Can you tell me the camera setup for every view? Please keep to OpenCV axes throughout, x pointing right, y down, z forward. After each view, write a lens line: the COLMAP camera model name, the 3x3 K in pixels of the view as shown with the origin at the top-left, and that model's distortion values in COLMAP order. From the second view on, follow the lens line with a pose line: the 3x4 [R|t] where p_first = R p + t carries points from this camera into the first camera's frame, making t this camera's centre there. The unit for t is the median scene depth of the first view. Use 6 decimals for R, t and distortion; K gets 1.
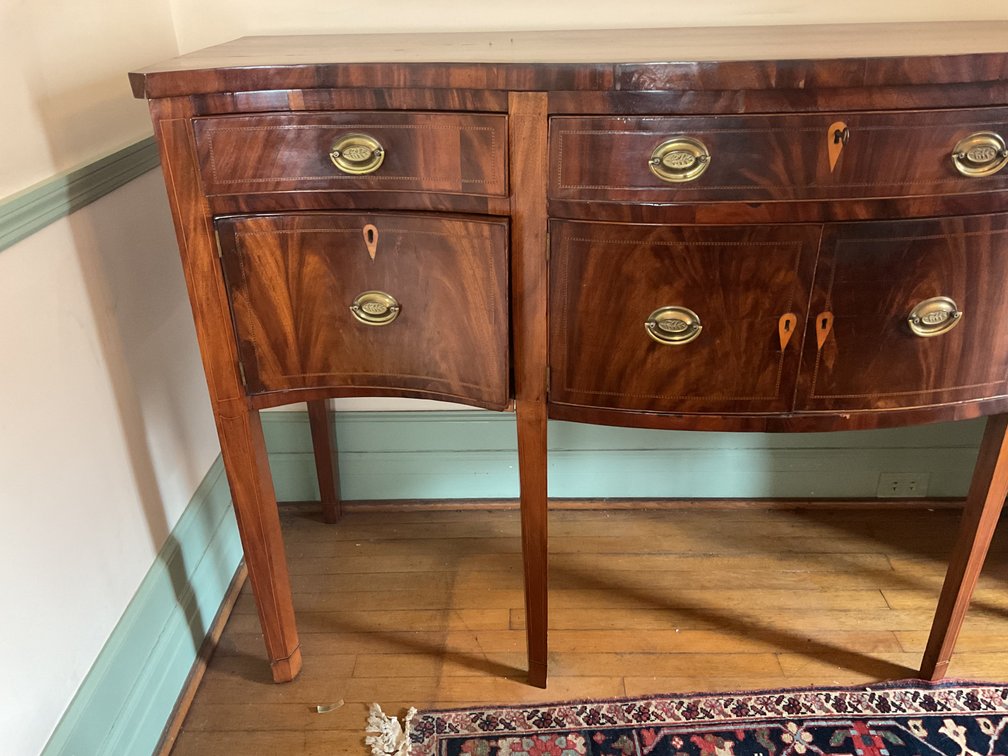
lens RADIAL K [[834.9, 0, 505.3], [0, 834.9, 378.9], [0, 0, 1]] dist [0.089993, -0.166163]
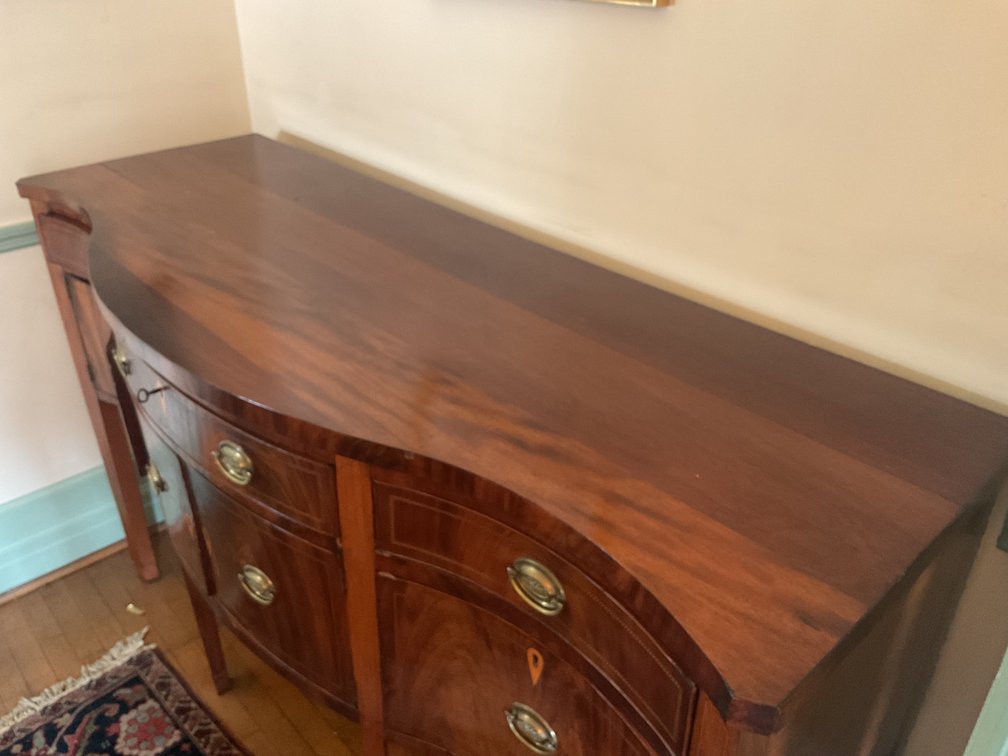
lens RADIAL K [[834.9, 0, 500.3], [0, 834.9, 380.1], [0, 0, 1]] dist [0.089993, -0.166163]
pose [[0.679106, 0.388380, -0.622878, 1.159096], [-0.342206, 0.918216, 0.199434, -0.565918], [0.649393, 0.077716, 0.756472, 0.354975]]
